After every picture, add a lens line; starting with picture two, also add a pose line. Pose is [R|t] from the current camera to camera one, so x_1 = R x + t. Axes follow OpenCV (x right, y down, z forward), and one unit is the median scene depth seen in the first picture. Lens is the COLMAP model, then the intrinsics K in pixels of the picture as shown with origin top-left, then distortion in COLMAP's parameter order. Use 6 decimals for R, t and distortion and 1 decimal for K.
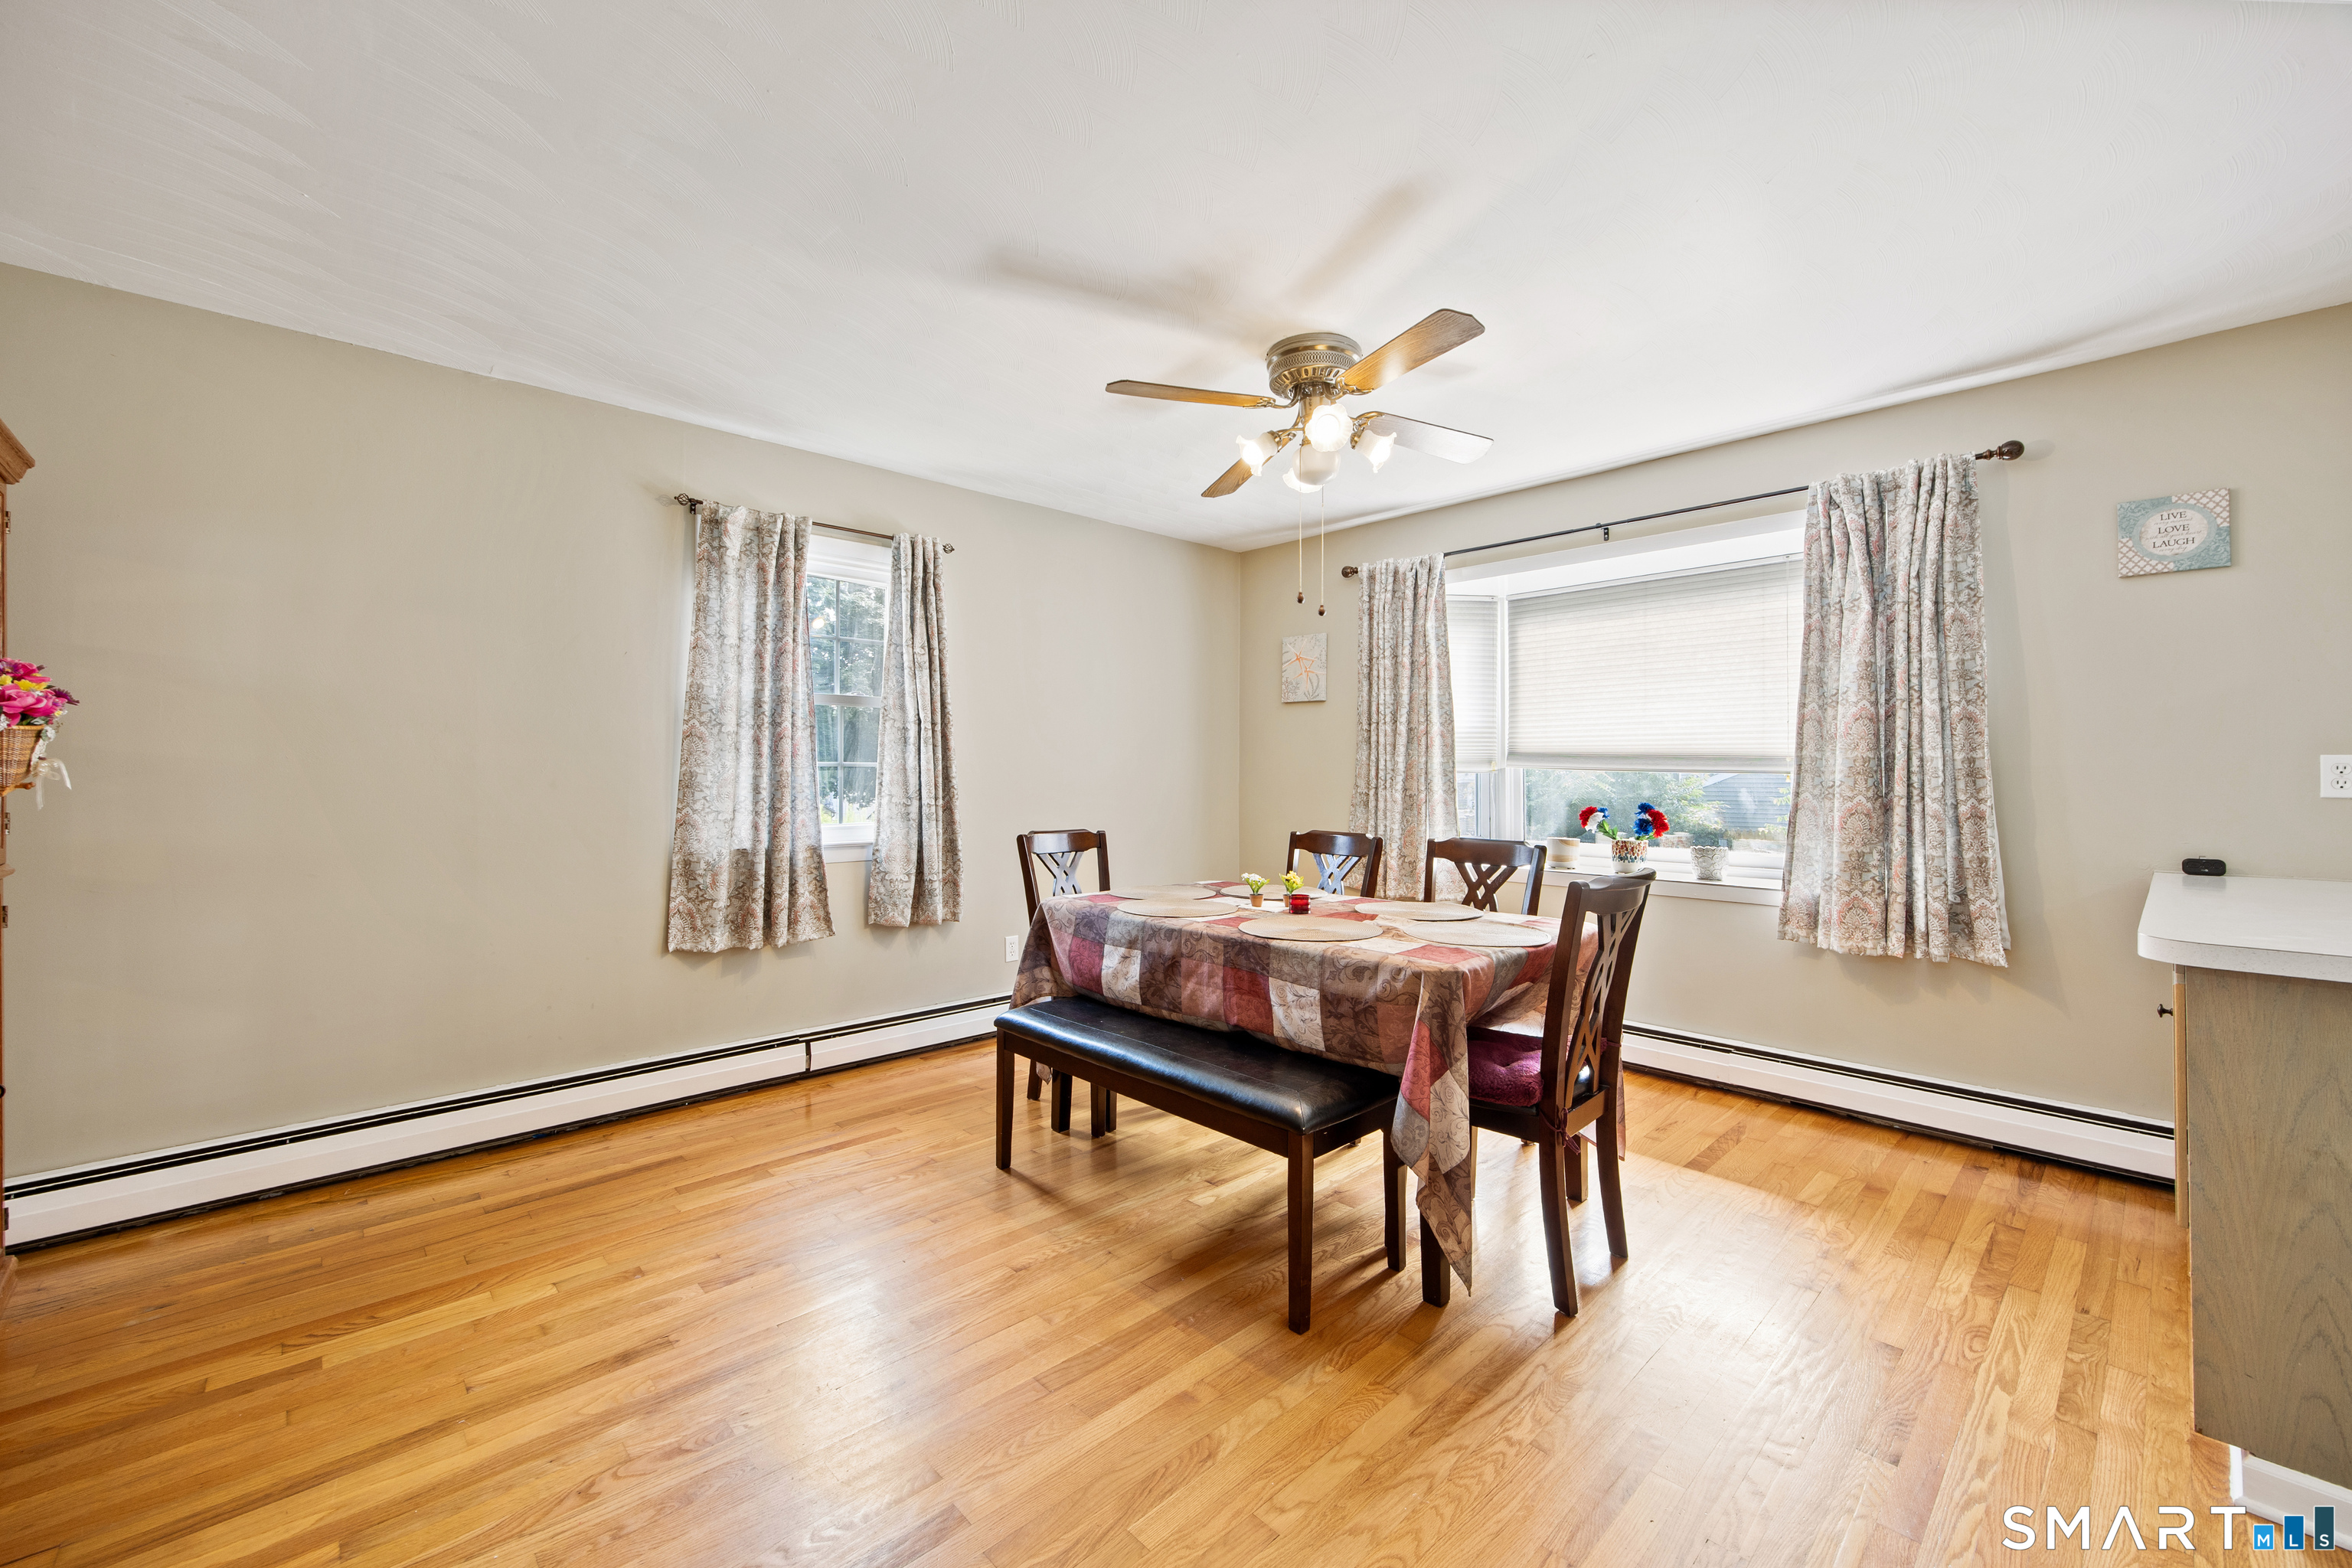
lens RADIAL K [[955.4, 0, 1134.7], [0, 955.4, 769.7], [0, 0, 1]] dist [0.002350, 0.000138]
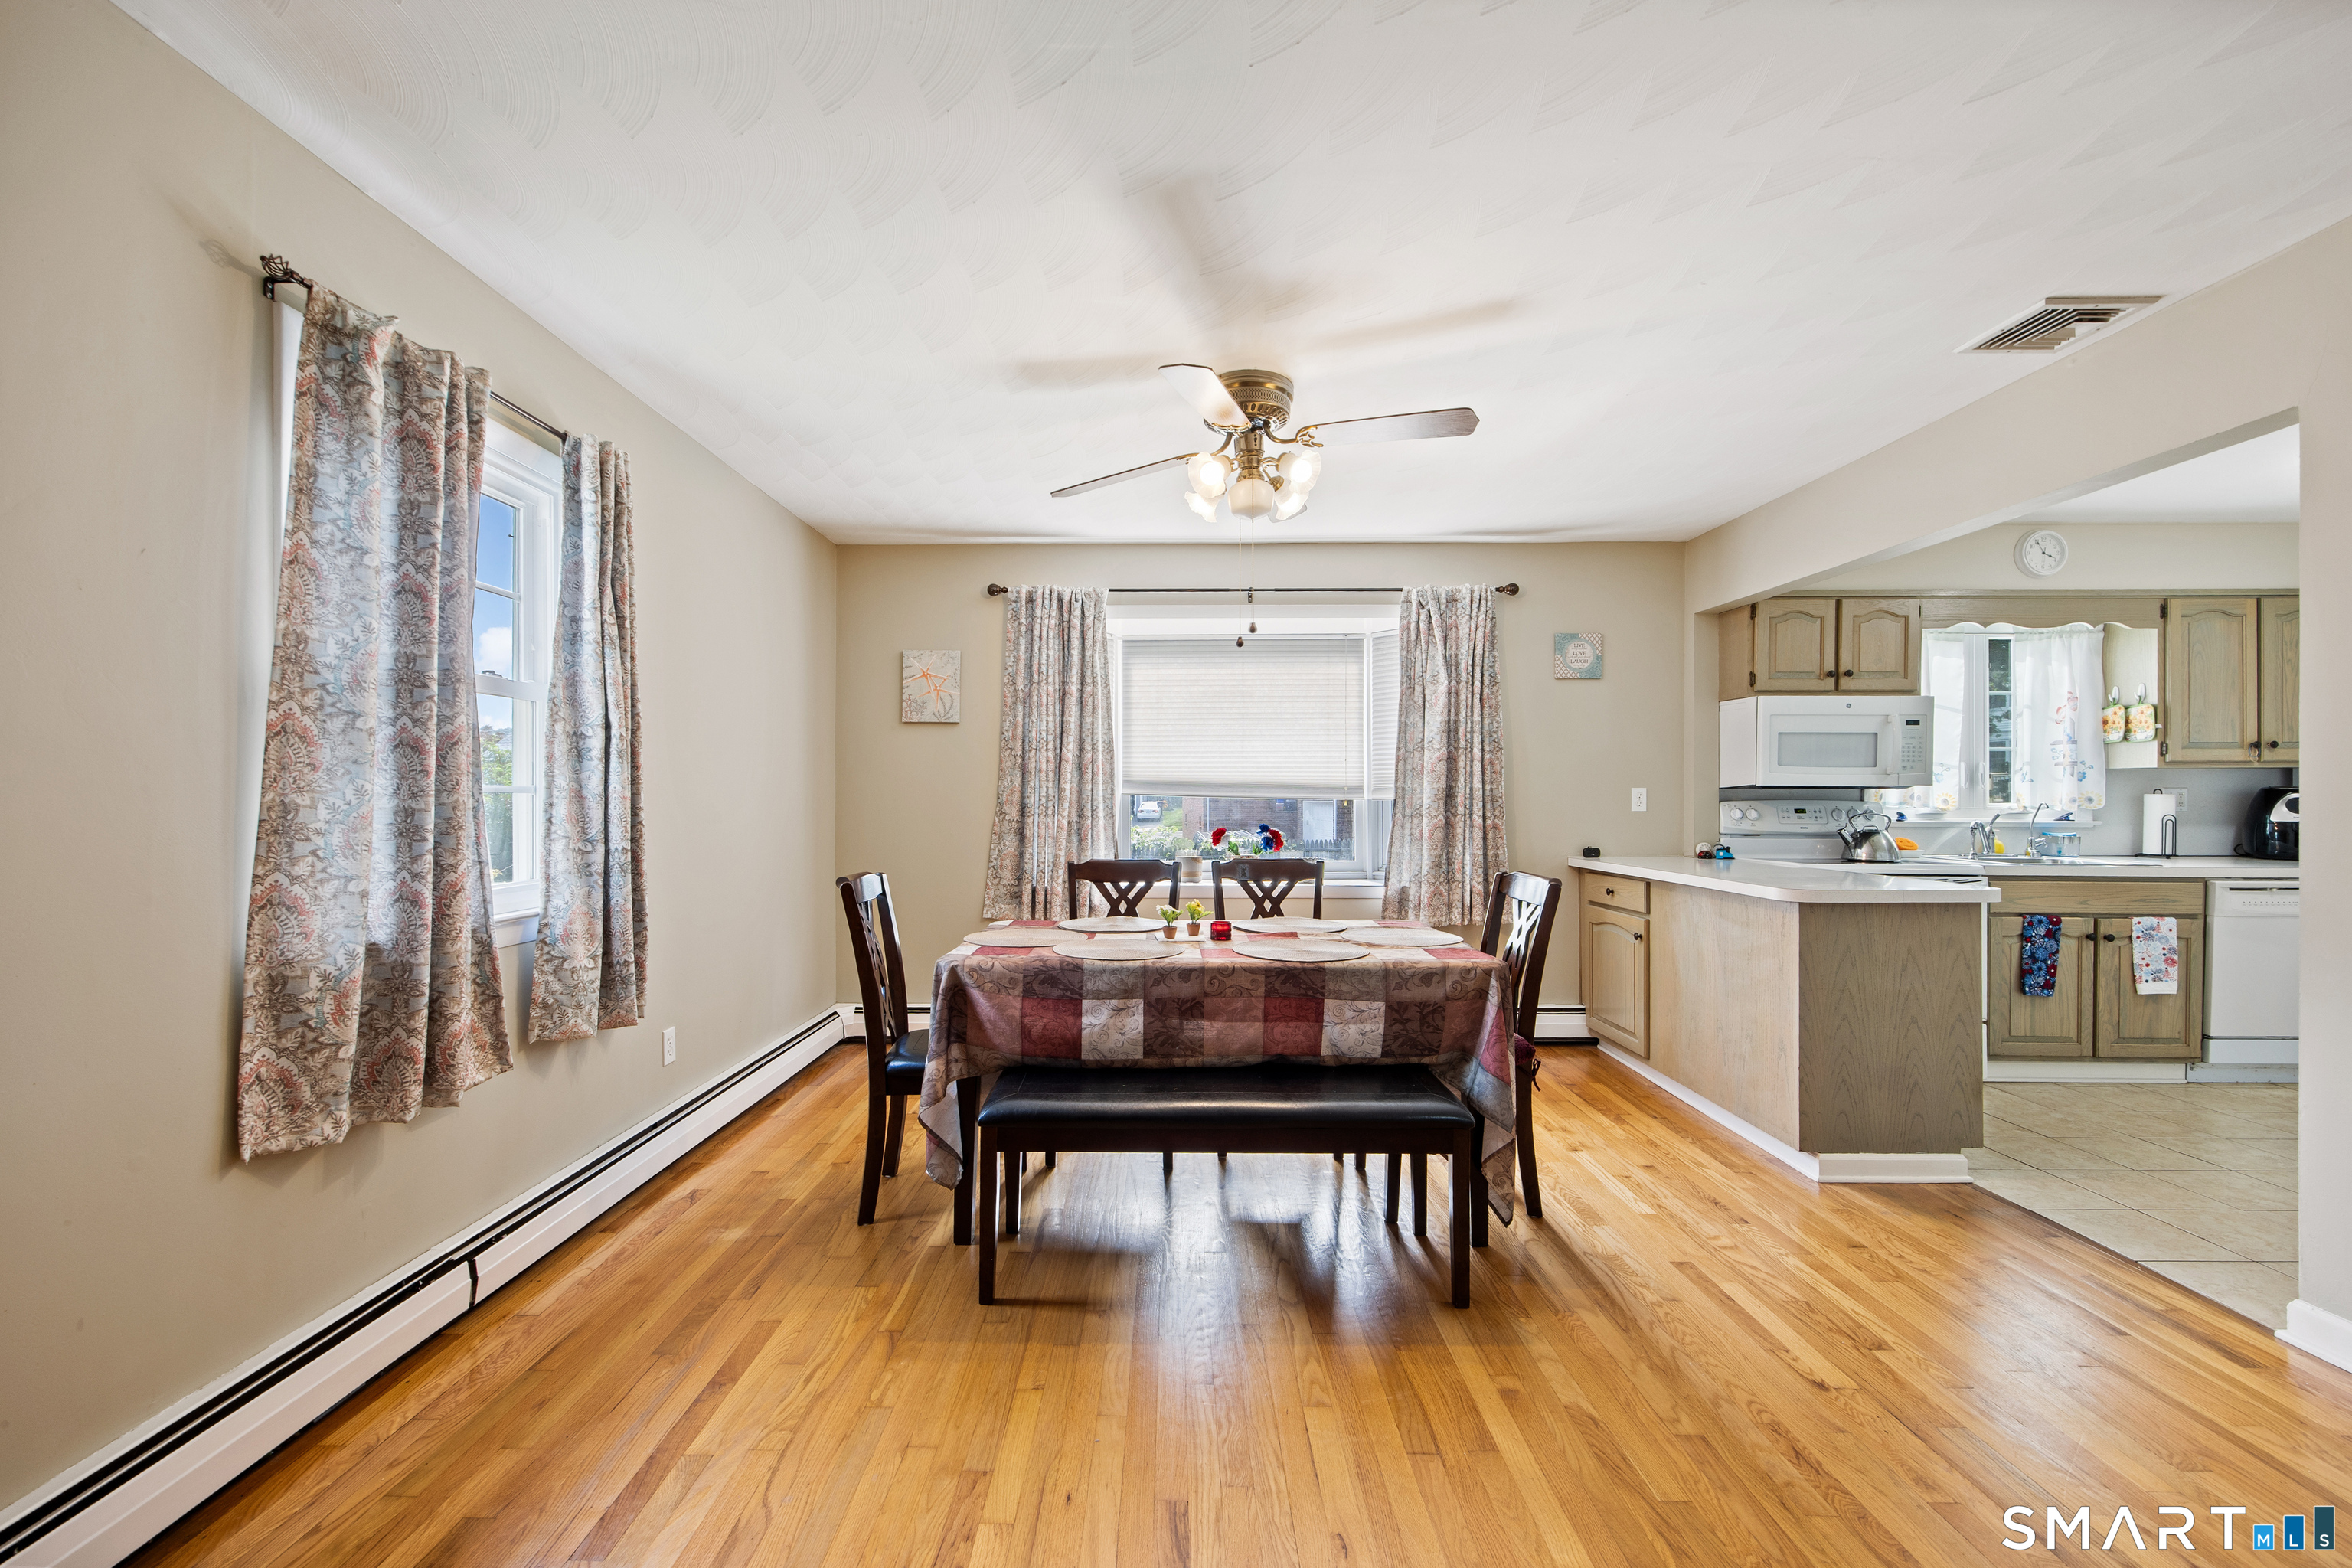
lens RADIAL K [[969.1, 0, 1168.5], [0, 969.1, 803.9], [0, 0, 1]] dist [0.001757, 0.000237]
pose [[0.677470, -0.007358, 0.735514, -0.539127], [0.000384, 0.999953, 0.009650, -0.002385], [-0.735550, -0.006255, 0.677441, 0.304468]]
